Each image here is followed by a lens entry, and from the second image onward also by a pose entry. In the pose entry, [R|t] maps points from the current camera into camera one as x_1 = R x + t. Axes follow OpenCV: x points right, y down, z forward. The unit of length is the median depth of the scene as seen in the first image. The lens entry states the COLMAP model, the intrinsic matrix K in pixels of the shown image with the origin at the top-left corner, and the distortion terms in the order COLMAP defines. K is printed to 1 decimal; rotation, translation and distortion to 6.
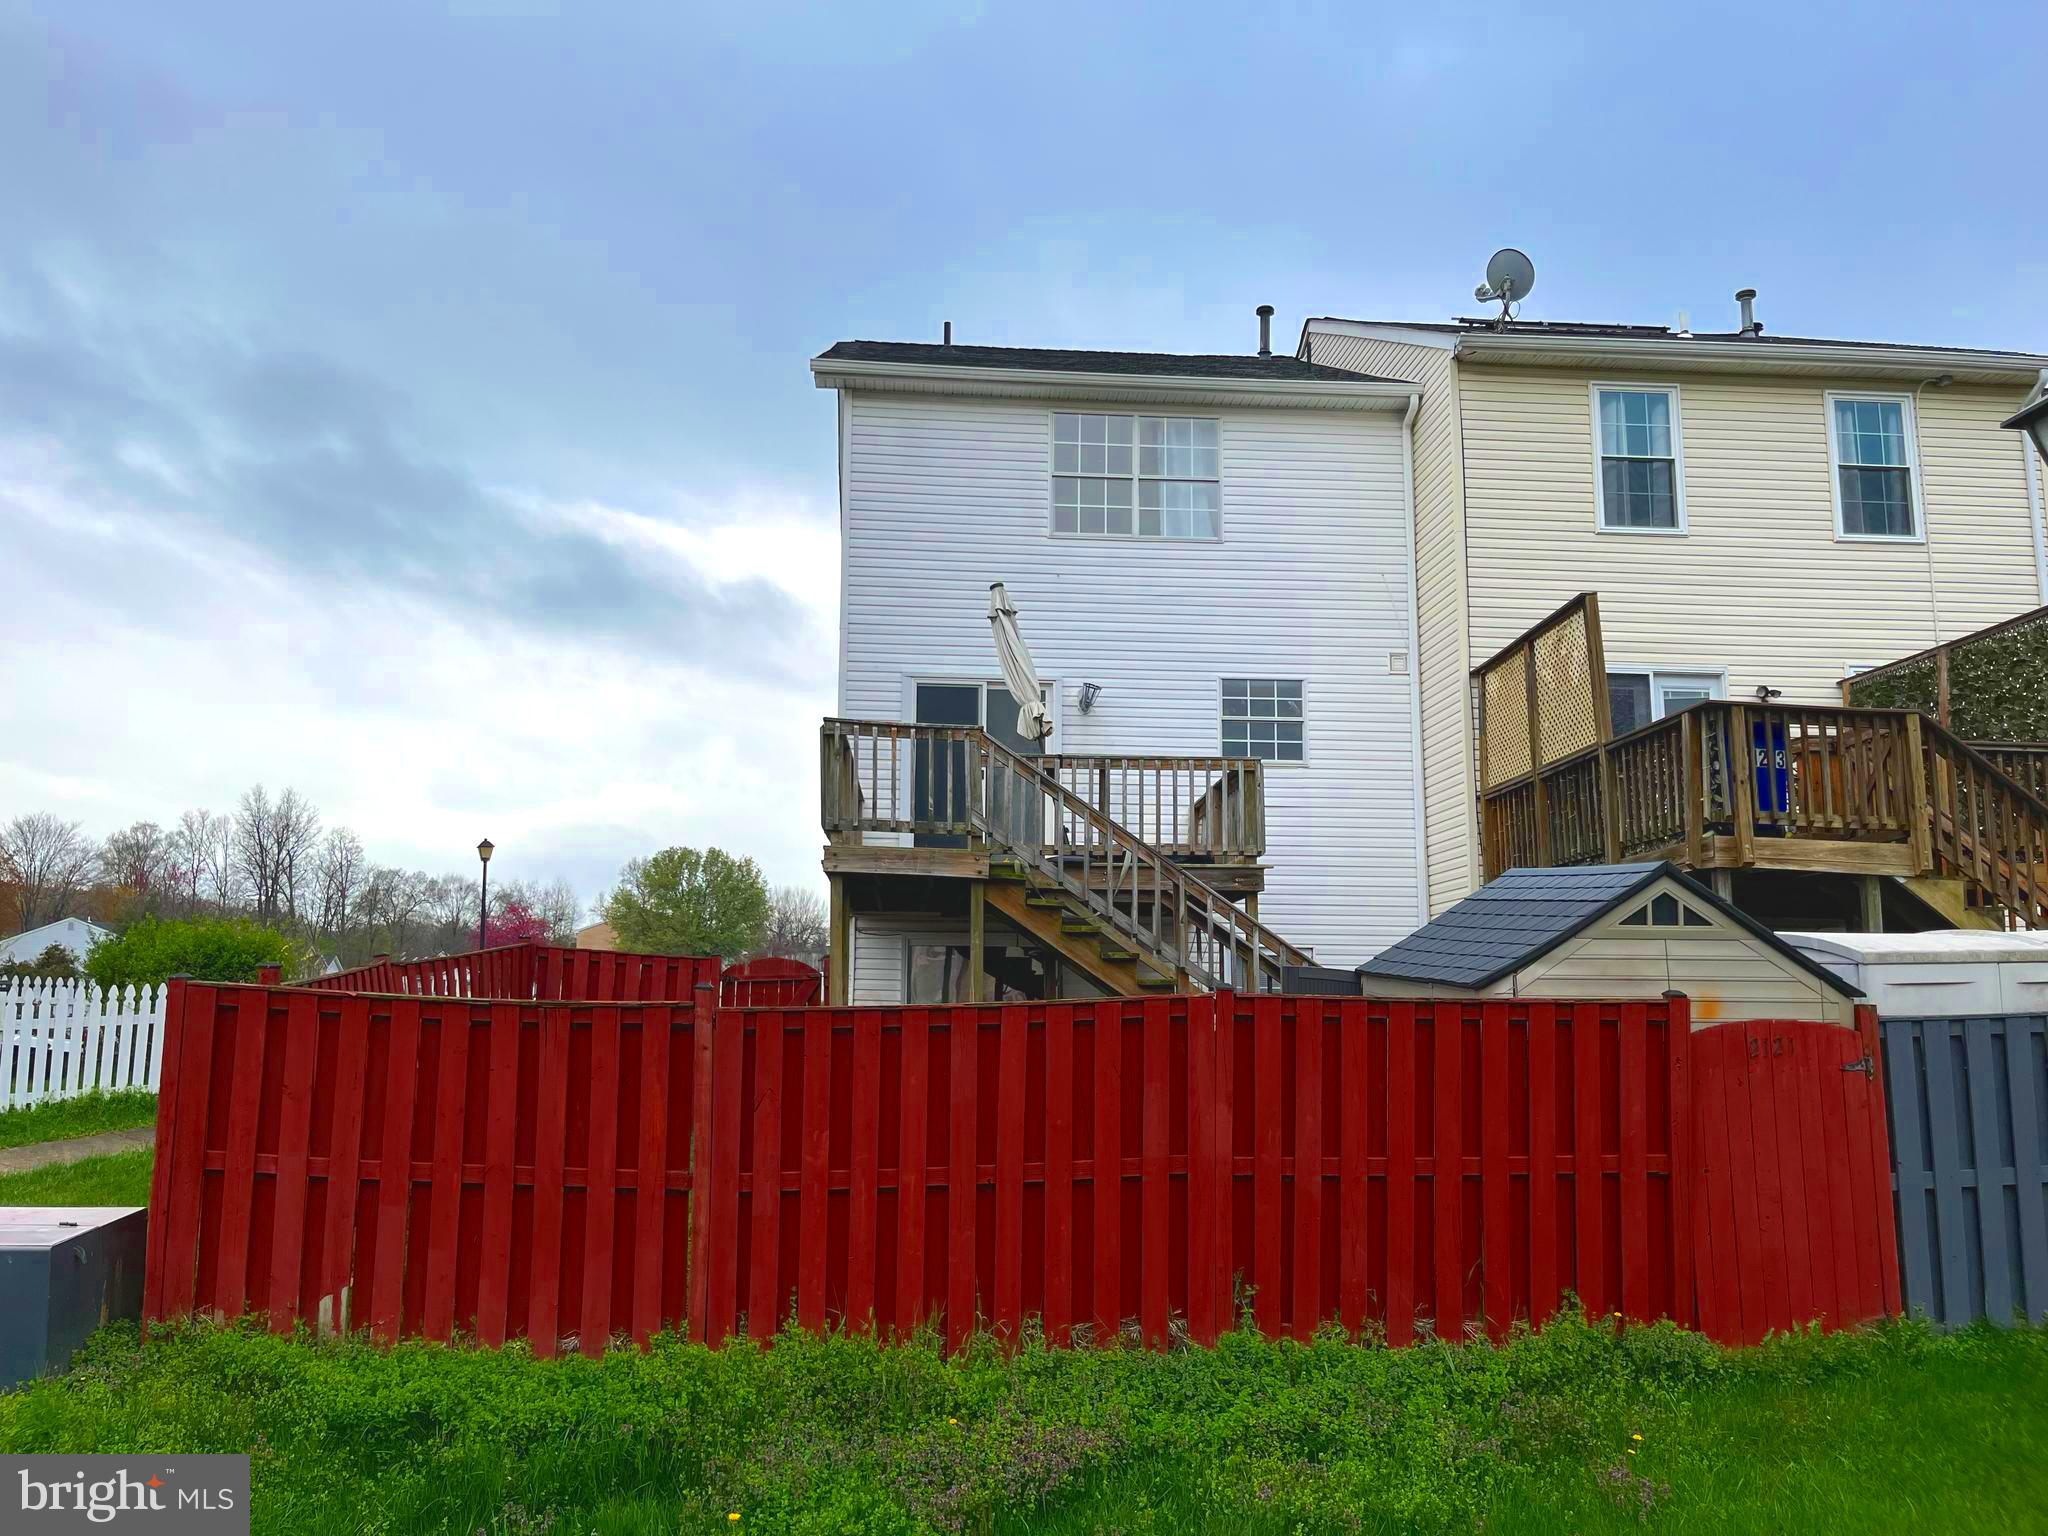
lens RADIAL K [[1539.2, 0, 1028.0], [0, 1539.2, 773.3], [0, 0, 1]] dist [0.006777, 0.001059]
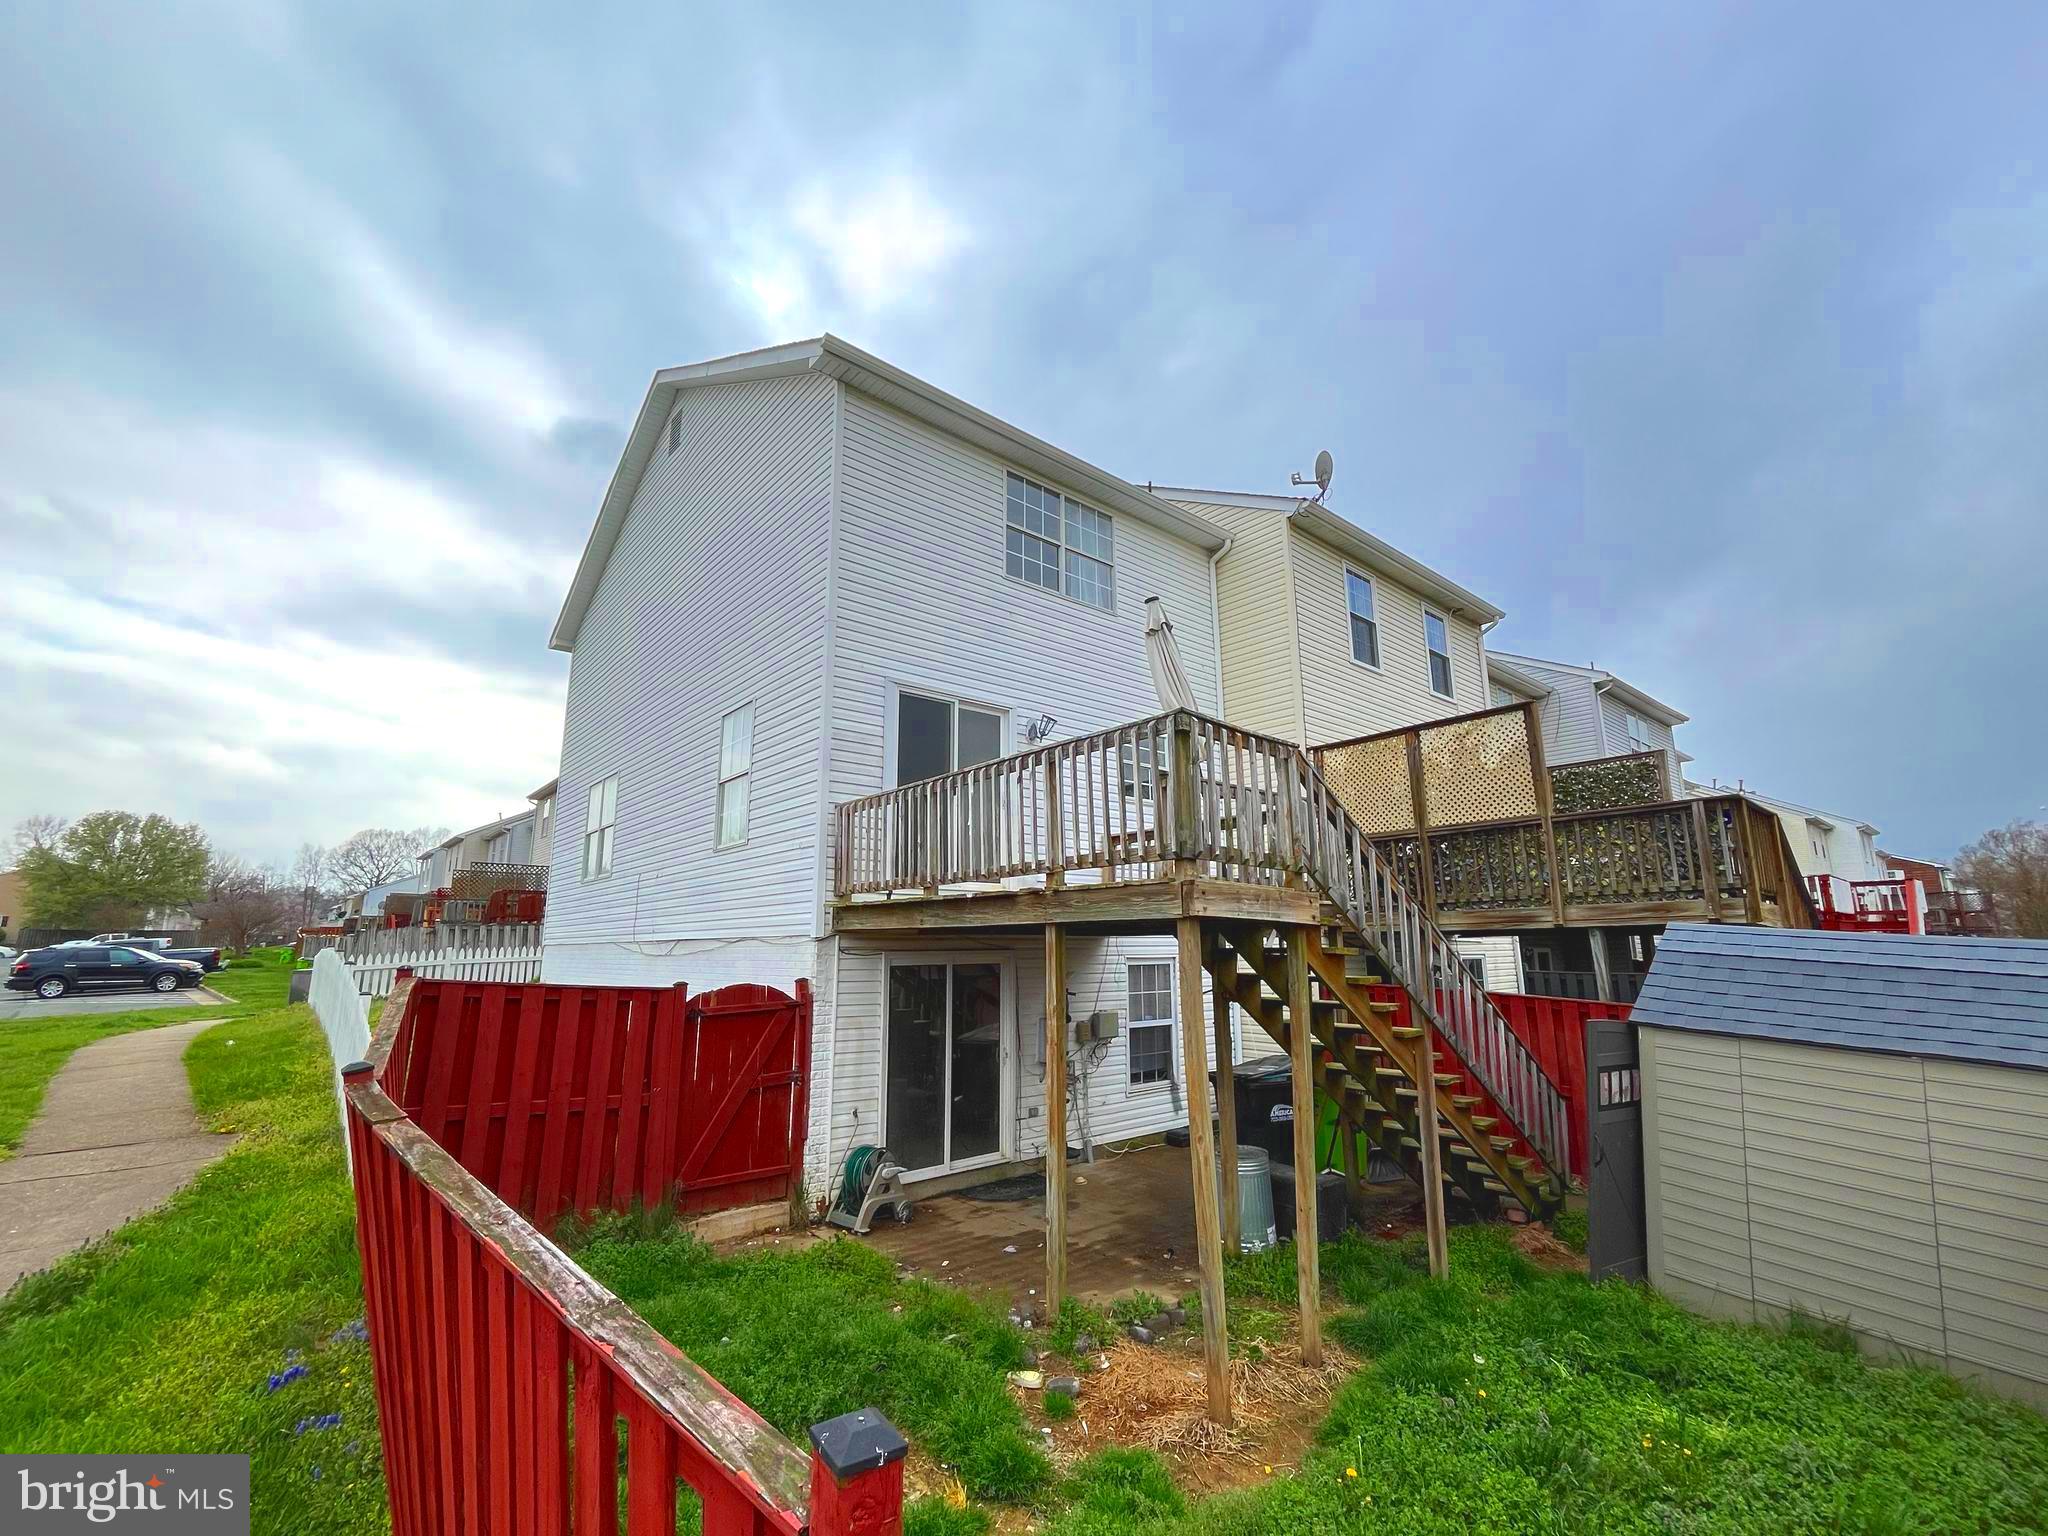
lens RADIAL K [[845.6, 0, 1018.8], [0, 845.6, 762.1], [0, 0, 1]] dist [-0.001727, -0.000039]
pose [[0.812621, 0.111393, 0.572048, -0.298729], [-0.082054, 0.993654, -0.076929, 0.020407], [-0.576988, 0.015575, 0.816604, 0.498785]]
